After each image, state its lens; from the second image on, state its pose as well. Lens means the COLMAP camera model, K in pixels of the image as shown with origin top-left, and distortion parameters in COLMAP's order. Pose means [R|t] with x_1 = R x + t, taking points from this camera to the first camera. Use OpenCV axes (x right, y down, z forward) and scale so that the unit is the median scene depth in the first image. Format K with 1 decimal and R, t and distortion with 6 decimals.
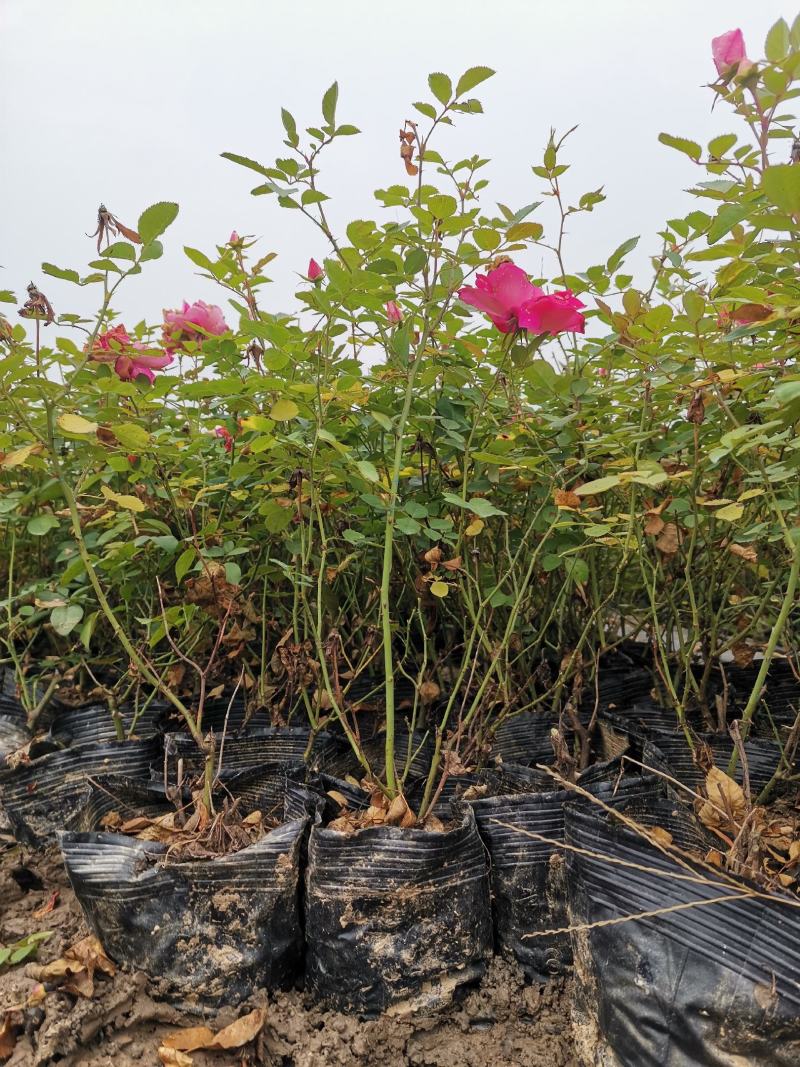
lens RADIAL K [[772.2, 0, 402.5], [0, 772.2, 535.7], [0, 0, 1]] dist [0.061652, -0.063641]
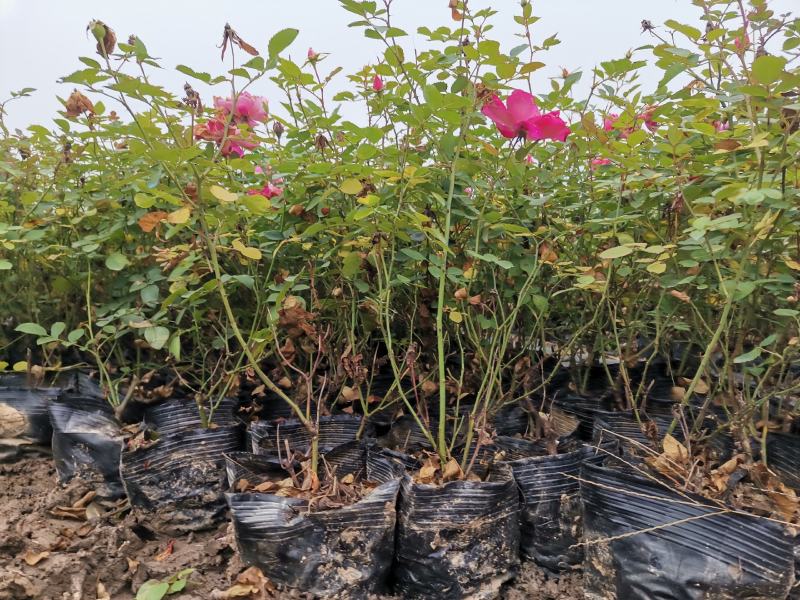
lens RADIAL K [[578.9, 0, 408.3], [0, 578.9, 295.5], [0, 0, 1]] dist [0.061652, -0.063641]
pose [[0.985754, 0.010684, 0.167856, -0.301916], [-0.018497, 0.998813, 0.045053, -0.021748], [-0.167176, -0.047516, 0.984781, -0.046676]]
